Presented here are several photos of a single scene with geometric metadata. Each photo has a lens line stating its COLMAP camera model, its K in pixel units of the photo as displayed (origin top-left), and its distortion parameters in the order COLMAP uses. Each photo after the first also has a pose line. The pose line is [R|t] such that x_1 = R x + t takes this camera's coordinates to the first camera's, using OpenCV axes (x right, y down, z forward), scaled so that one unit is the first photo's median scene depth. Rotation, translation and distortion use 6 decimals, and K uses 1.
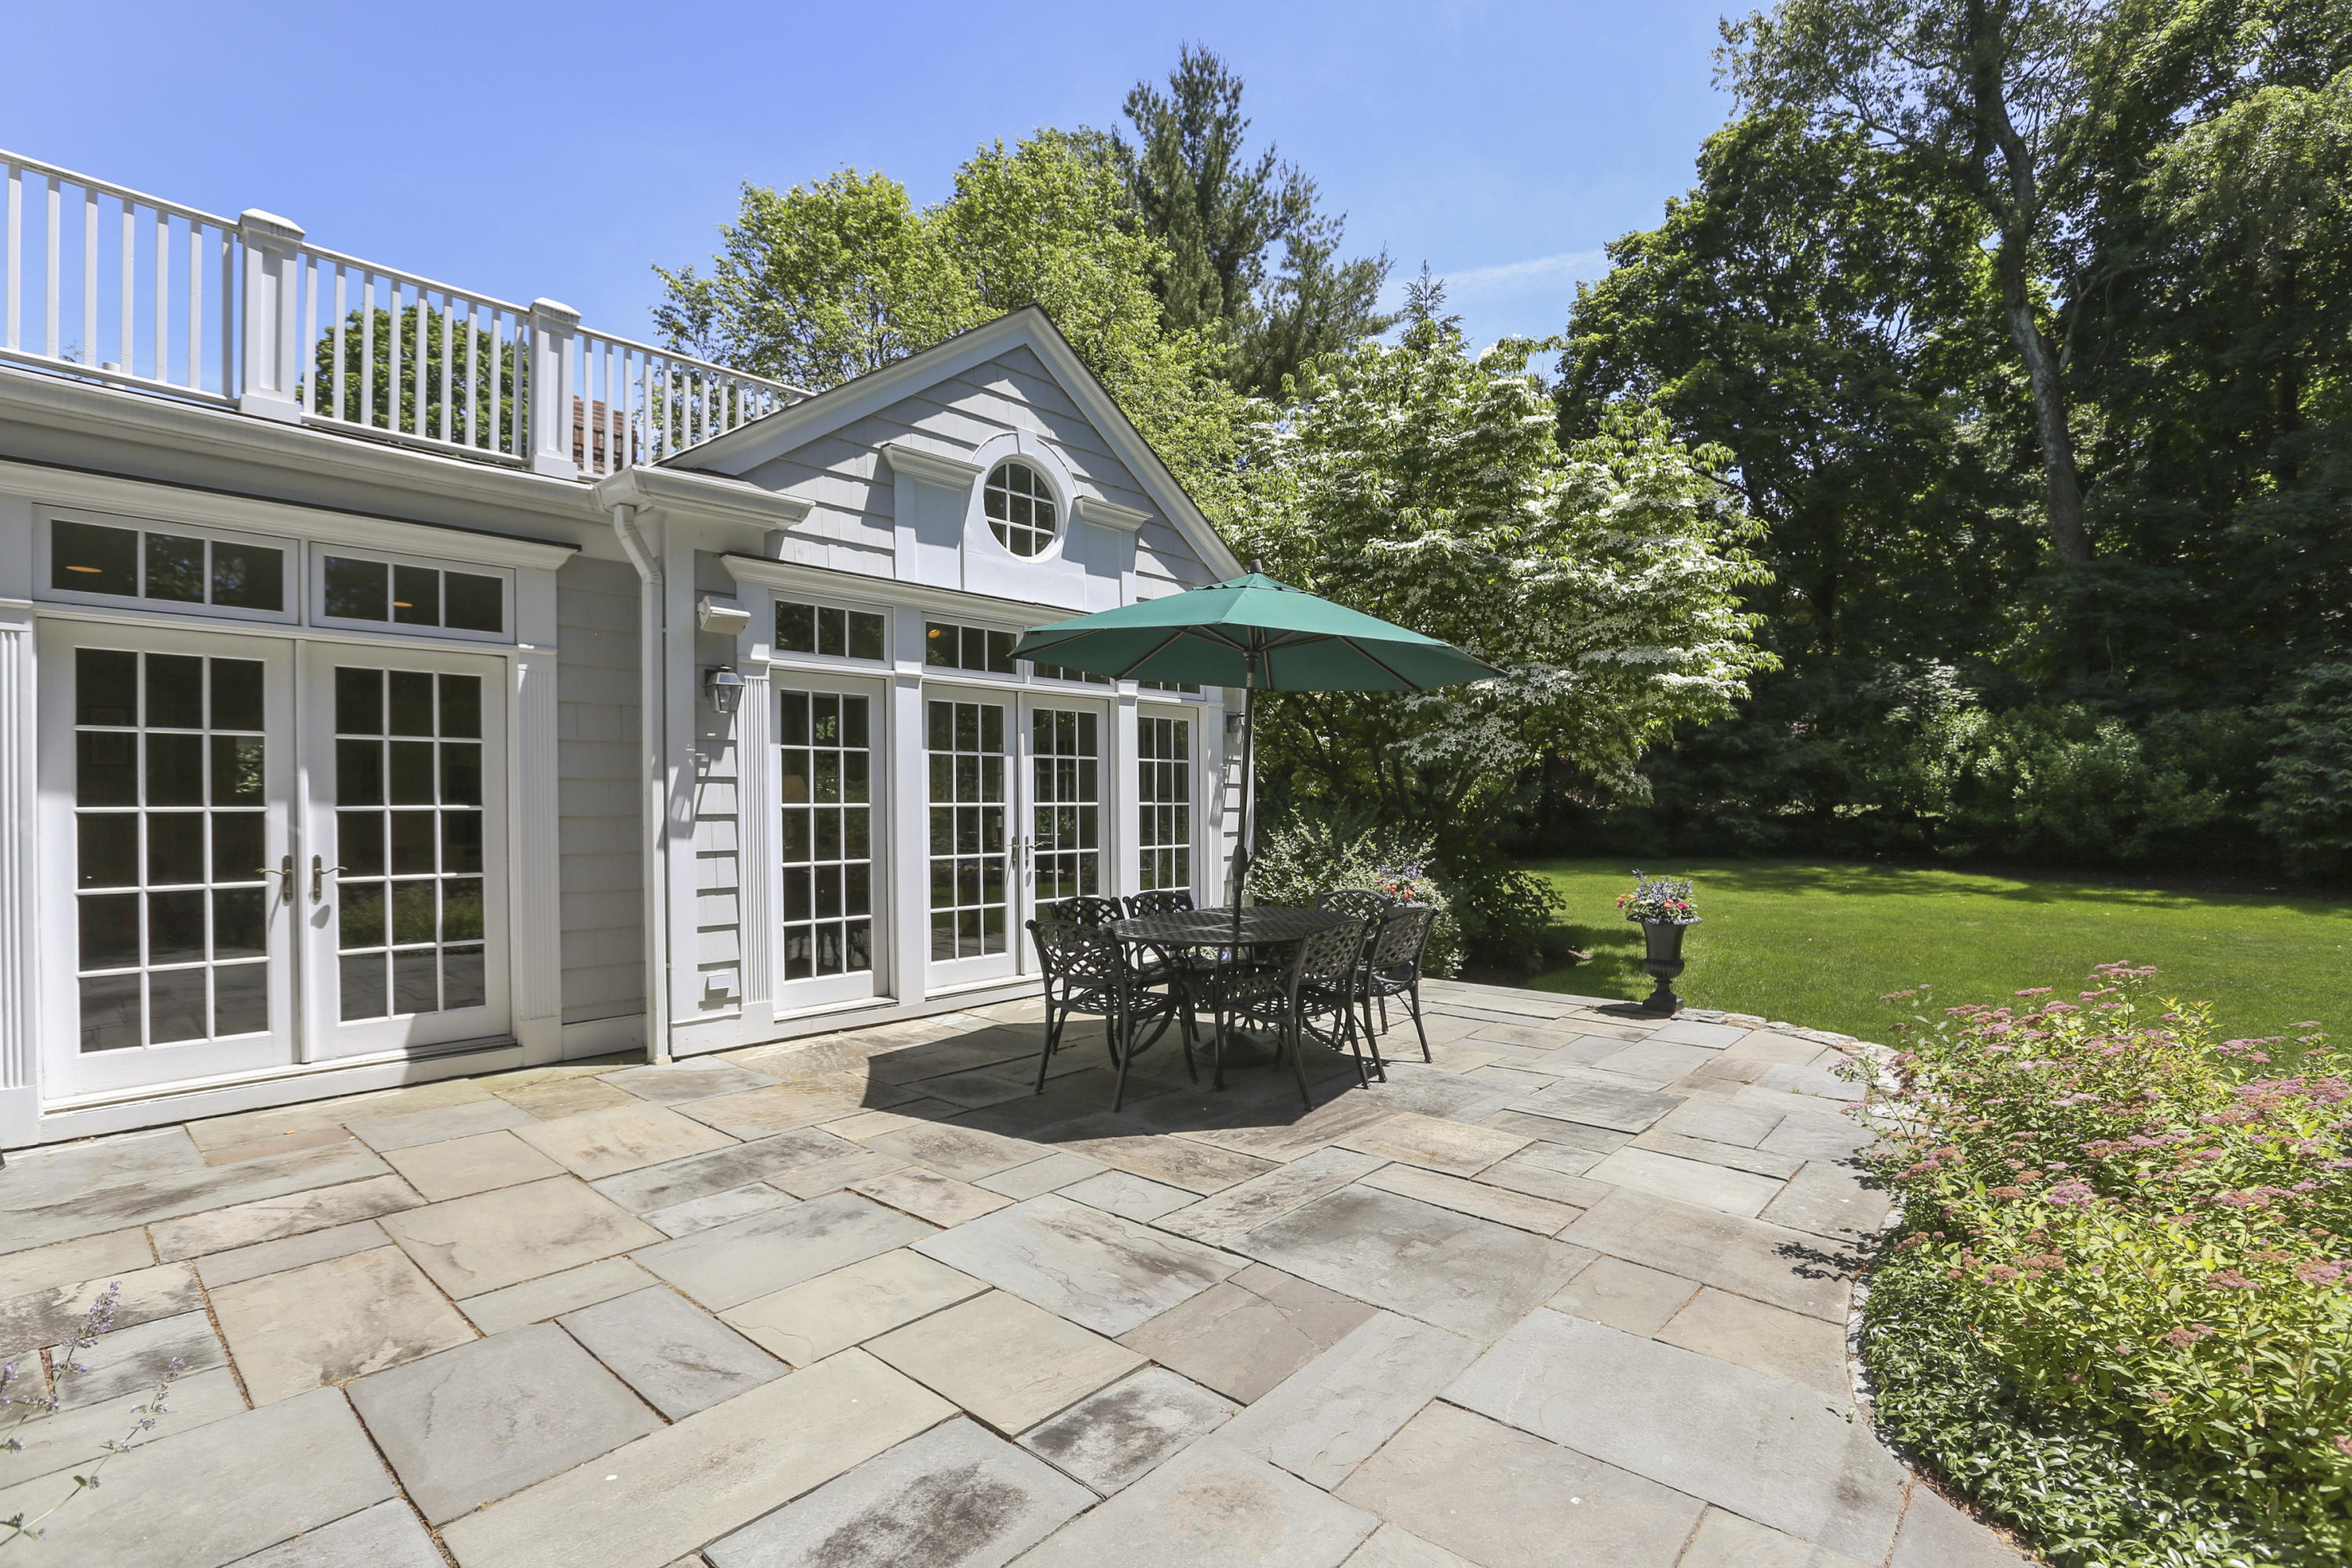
lens RADIAL K [[1054.9, 0, 1161.6], [0, 1054.9, 778.6], [0, 0, 1]] dist [-0.024520, 0.002942]
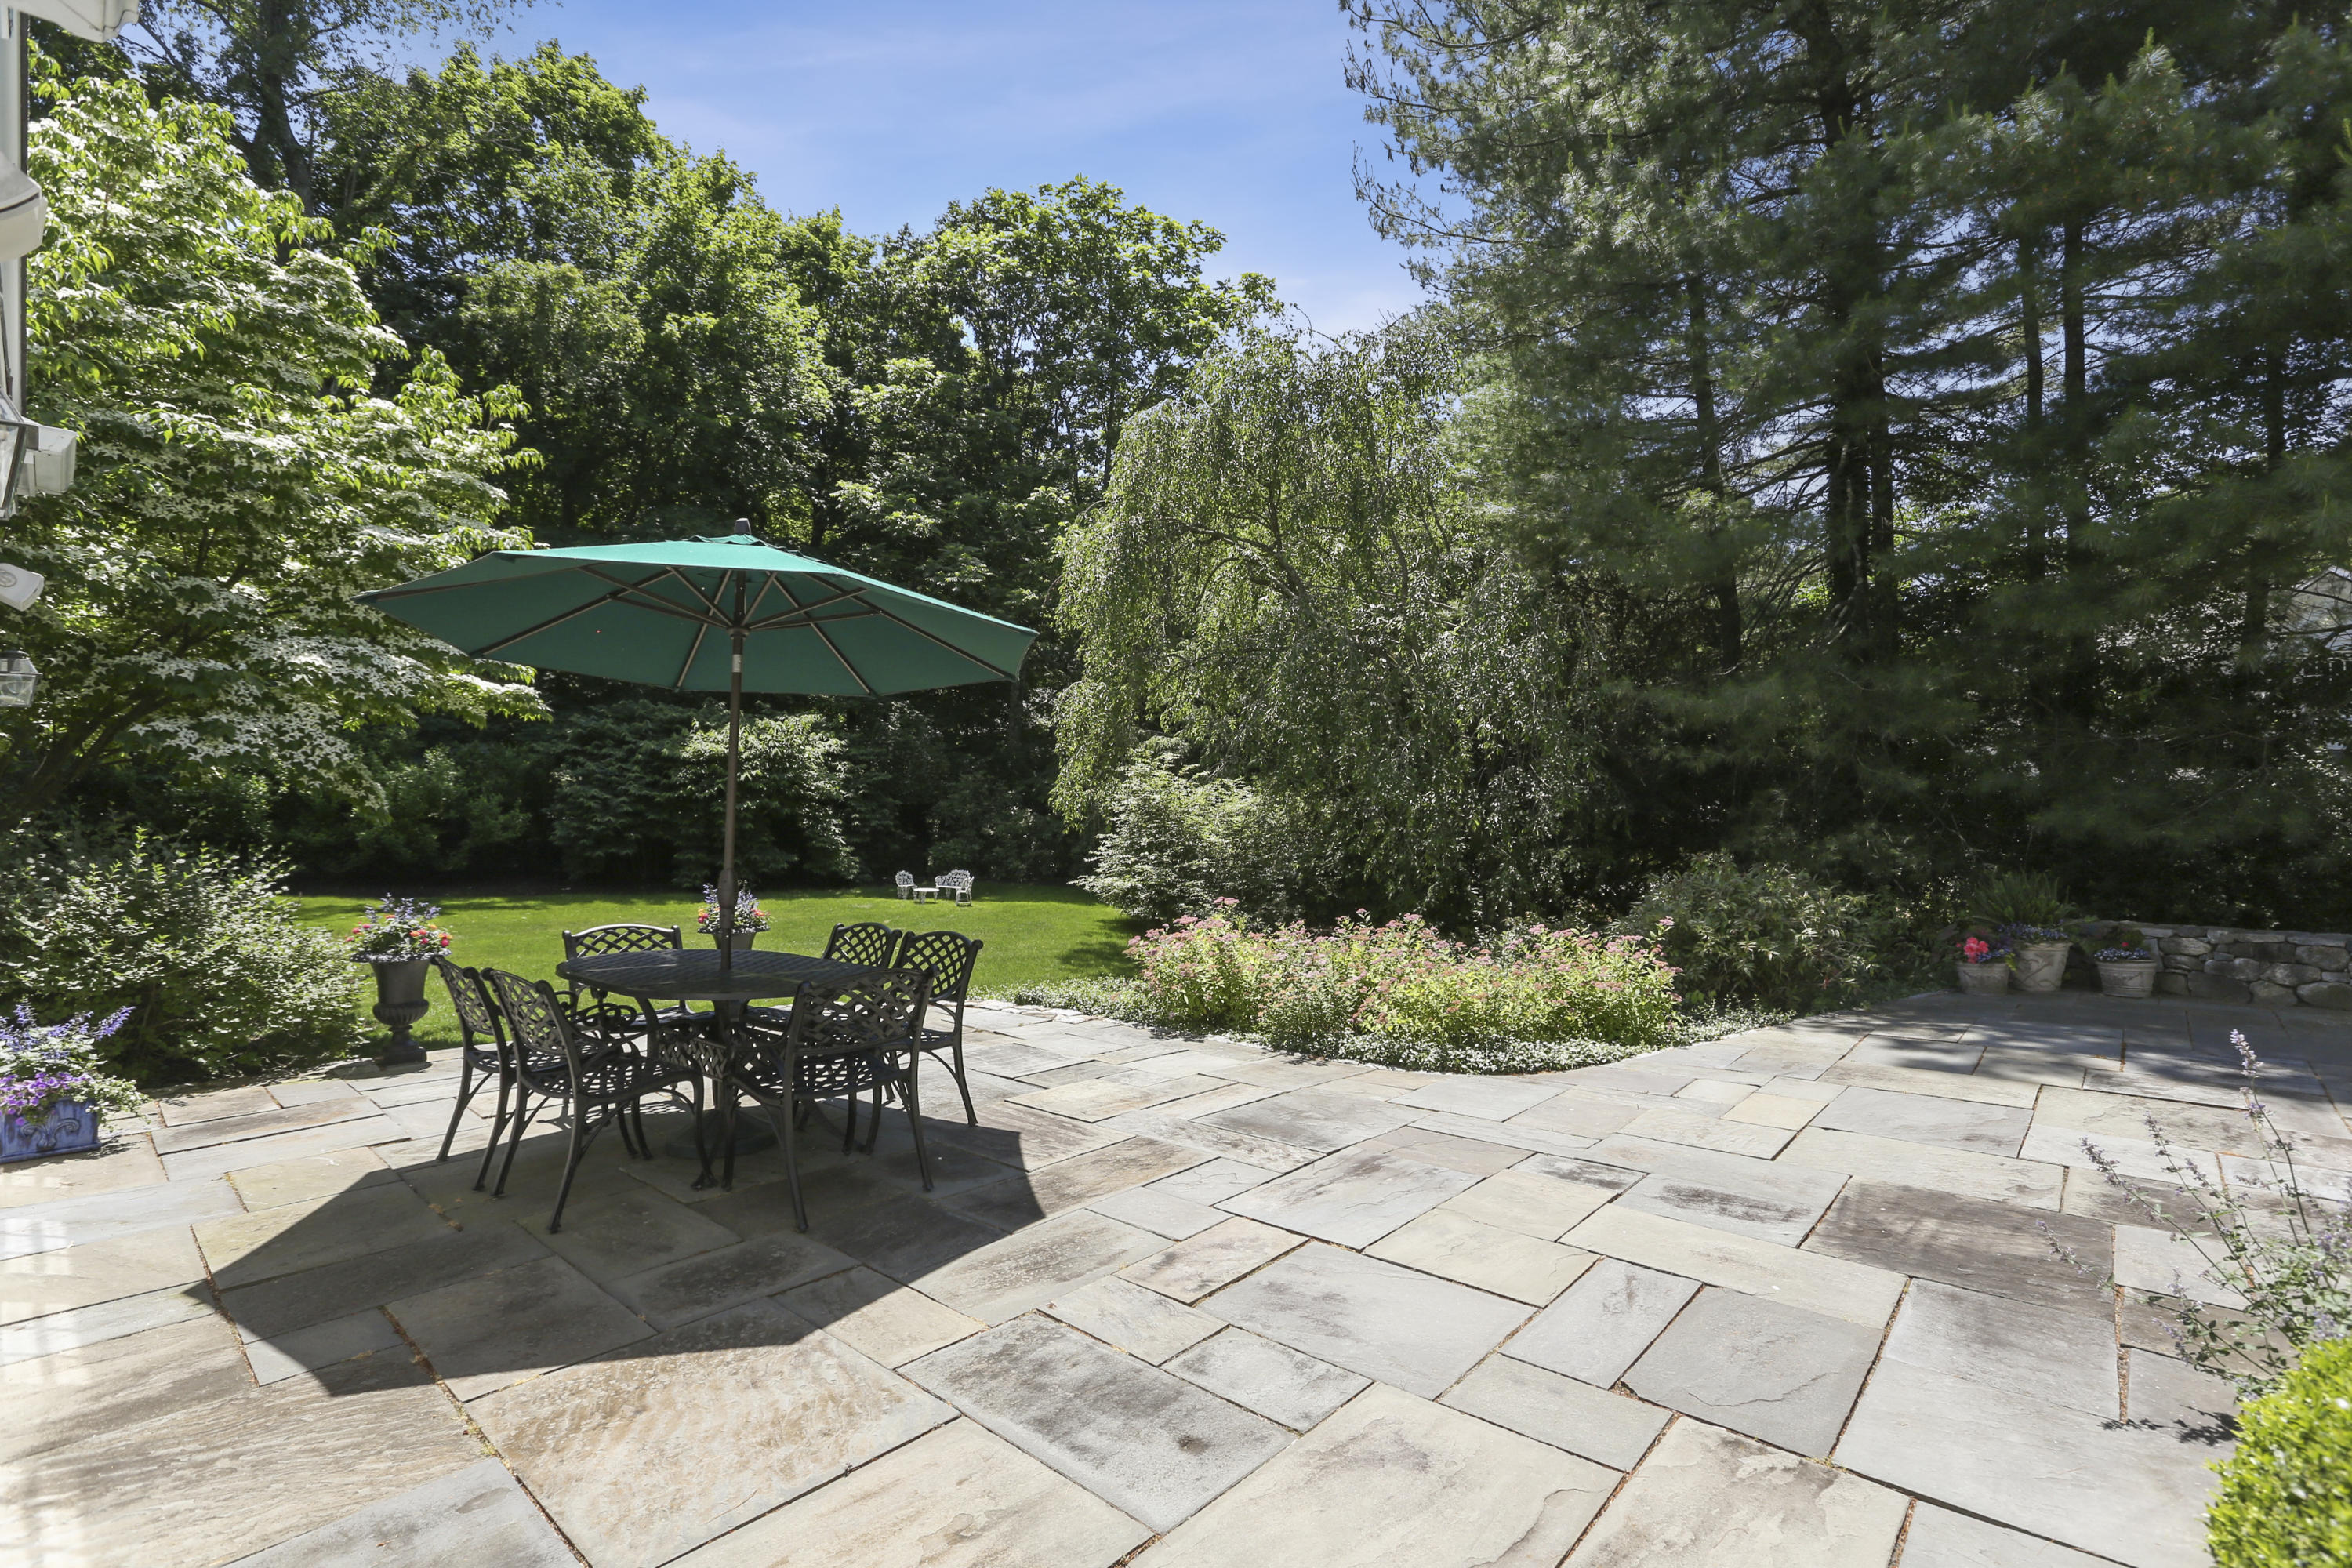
lens RADIAL K [[1054.9, 0, 1186.9], [0, 1054.9, 798.2], [0, 0, 1]] dist [-0.024520, 0.002942]
pose [[0.003603, 0.027470, 0.999616, -0.567925], [-0.029710, 0.999184, -0.027351, 0.015467], [-0.999552, -0.029600, 0.004416, 0.519356]]
